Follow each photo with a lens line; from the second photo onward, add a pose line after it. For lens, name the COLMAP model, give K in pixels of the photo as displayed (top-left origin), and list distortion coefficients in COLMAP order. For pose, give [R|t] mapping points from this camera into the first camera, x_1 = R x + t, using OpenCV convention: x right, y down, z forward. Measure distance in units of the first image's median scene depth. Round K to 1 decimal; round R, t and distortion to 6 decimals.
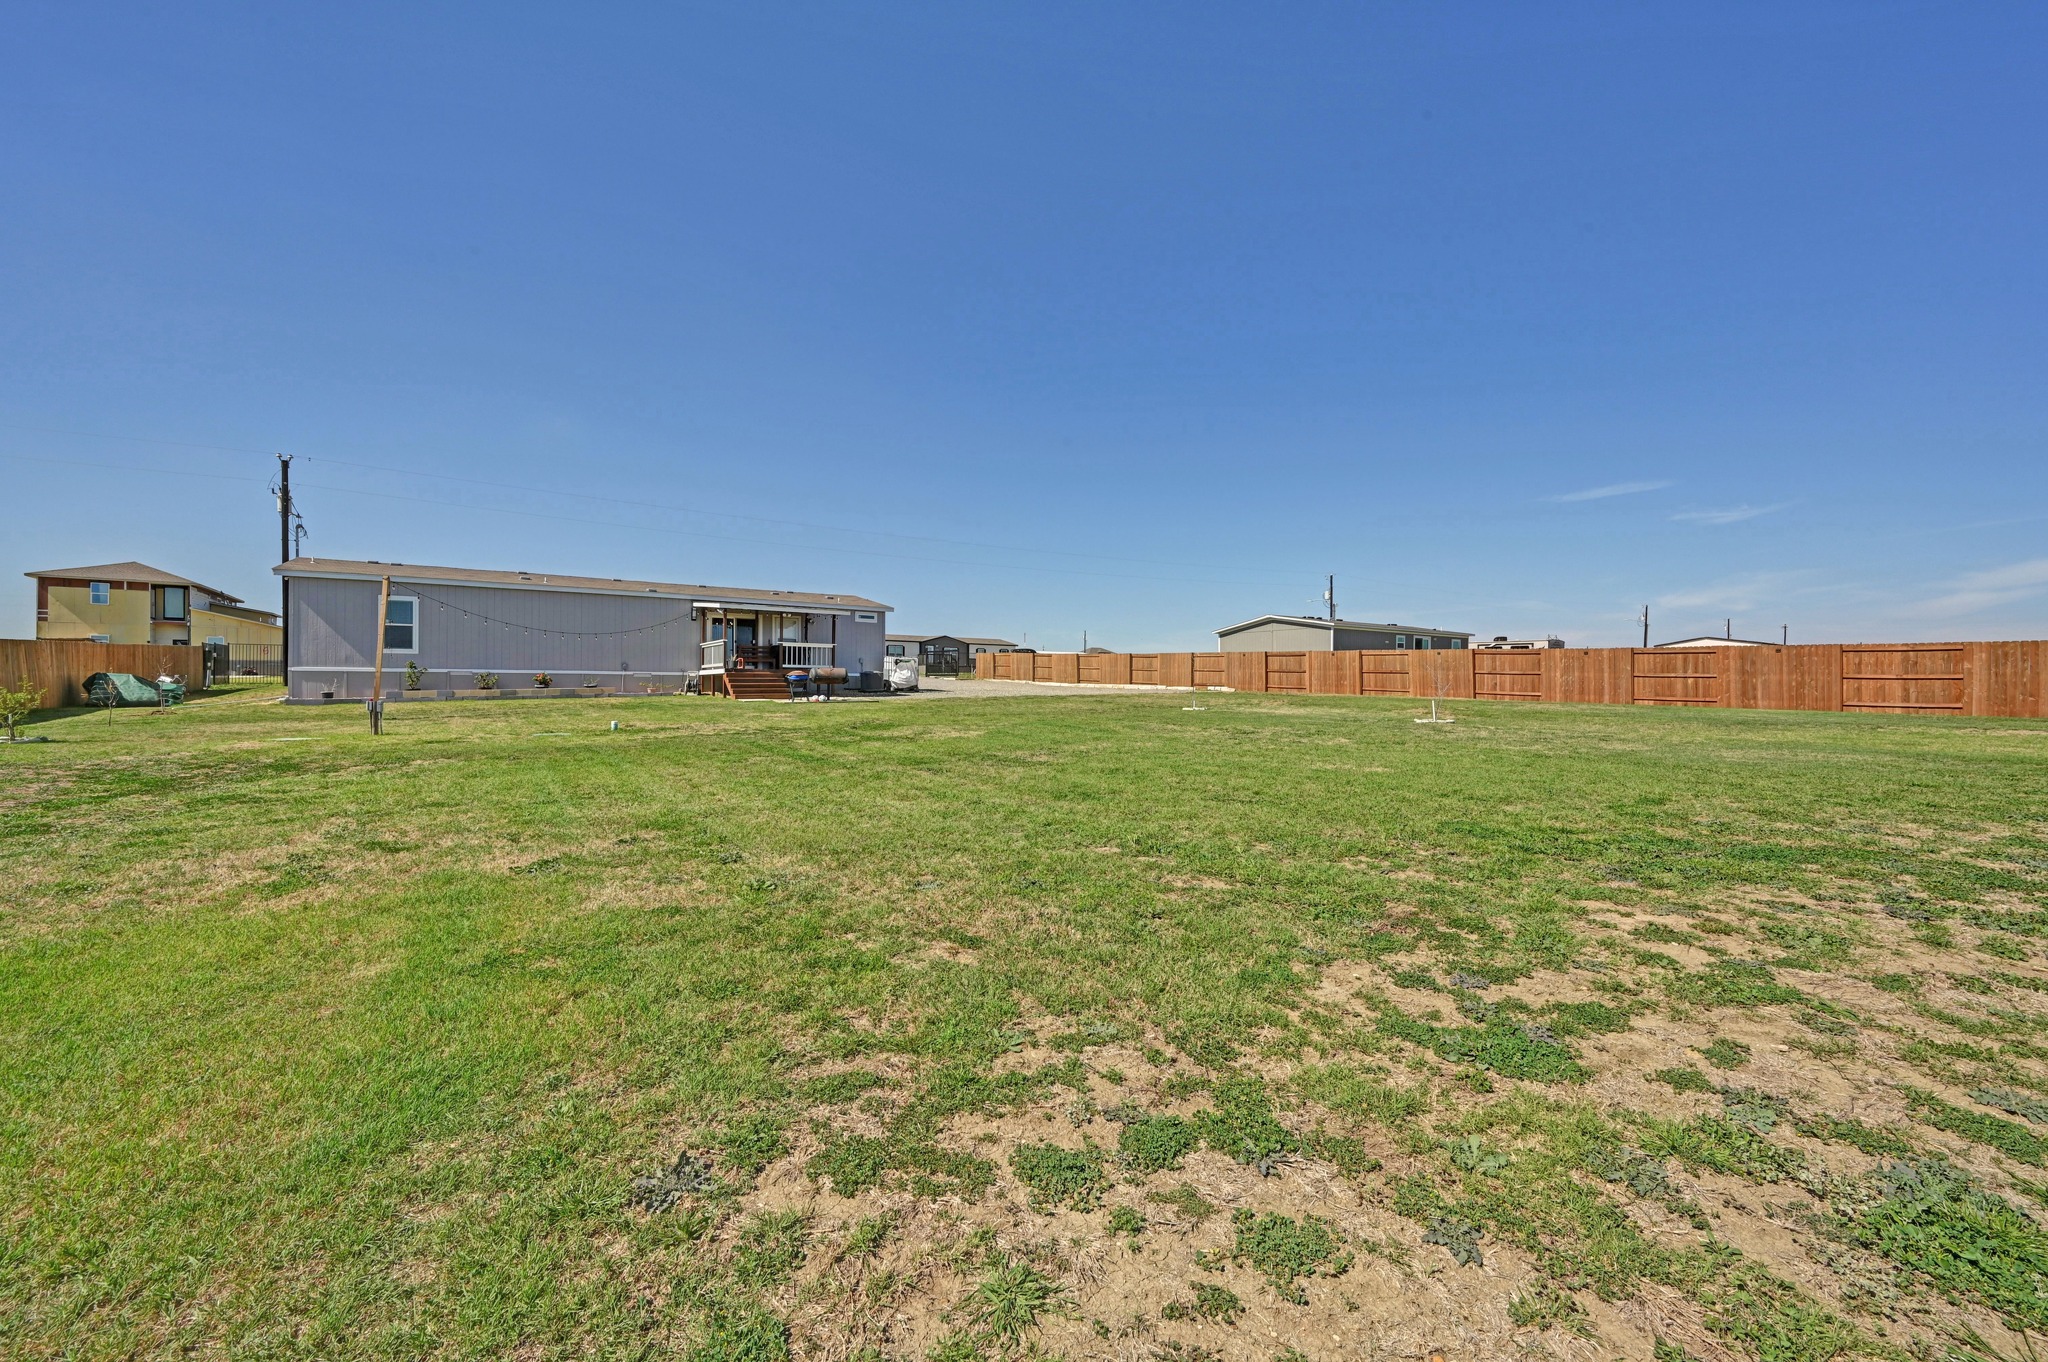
lens RADIAL K [[823.8, 0, 1016.7], [0, 823.8, 672.4], [0, 0, 1]] dist [0.003818, 0.000255]
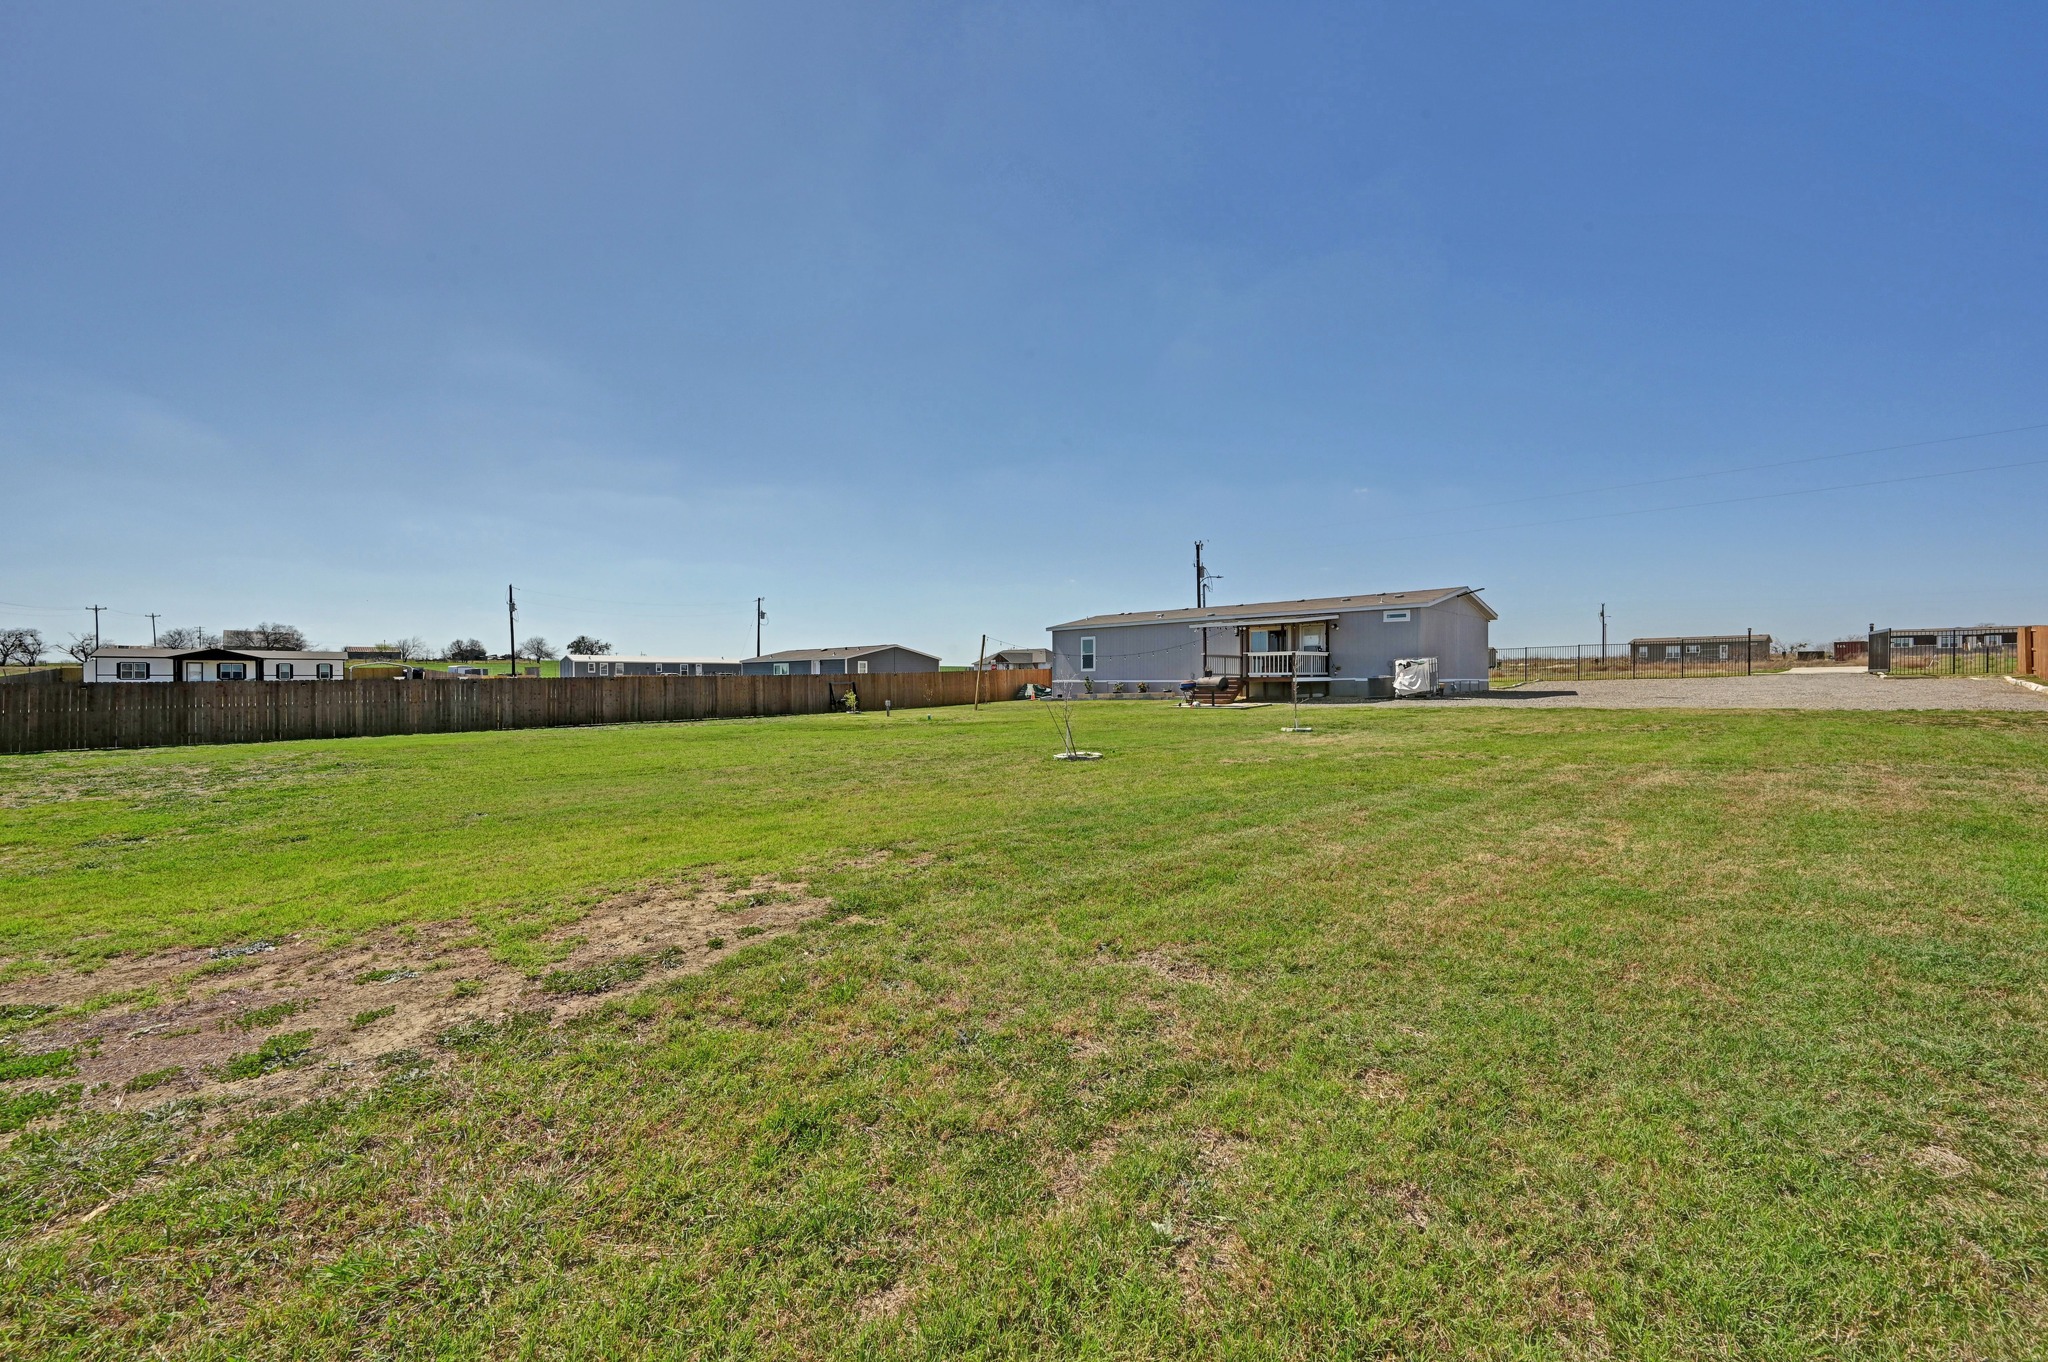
lens RADIAL K [[823.8, 0, 1016.7], [0, 823.8, 672.4], [0, 0, 1]] dist [0.003818, 0.000255]
pose [[0.154232, -0.016177, -0.987902, 0.686045], [0.017879, 0.999748, -0.013580, -0.000502], [0.987873, -0.015569, 0.154482, 0.476098]]
